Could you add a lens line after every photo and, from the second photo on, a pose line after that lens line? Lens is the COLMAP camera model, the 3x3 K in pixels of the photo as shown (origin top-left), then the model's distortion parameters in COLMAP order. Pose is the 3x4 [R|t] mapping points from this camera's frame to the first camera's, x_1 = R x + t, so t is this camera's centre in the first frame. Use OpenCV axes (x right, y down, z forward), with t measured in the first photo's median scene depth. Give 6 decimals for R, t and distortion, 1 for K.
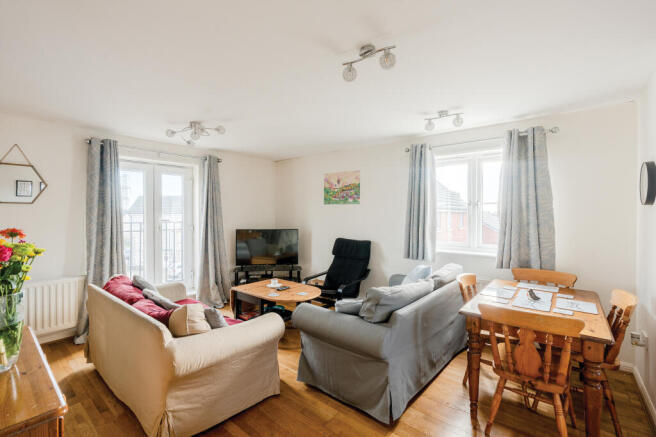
lens RADIAL K [[295.6, 0, 341.5], [0, 295.6, 216.6], [0, 0, 1]] dist [-0.012258, 0.006594]
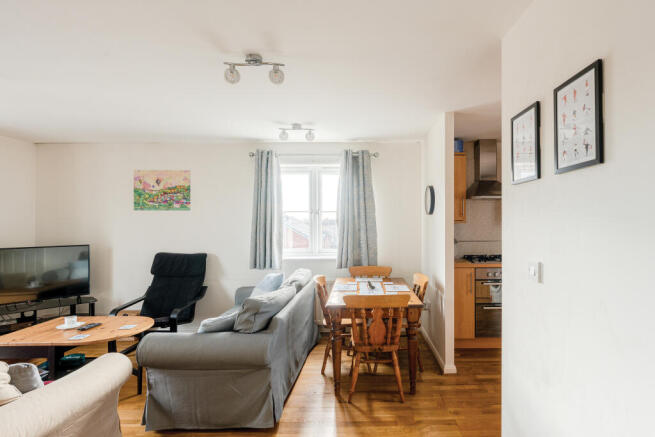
lens RADIAL K [[334.5, 0, 371.6], [0, 334.5, 225.3], [0, 0, 1]] dist [-0.000805, 0.000000]
pose [[0.757293, -0.014455, 0.652915, -0.231064], [0.013283, 0.999889, 0.006731, -0.000043], [-0.652940, 0.003576, 0.757401, -0.075908]]
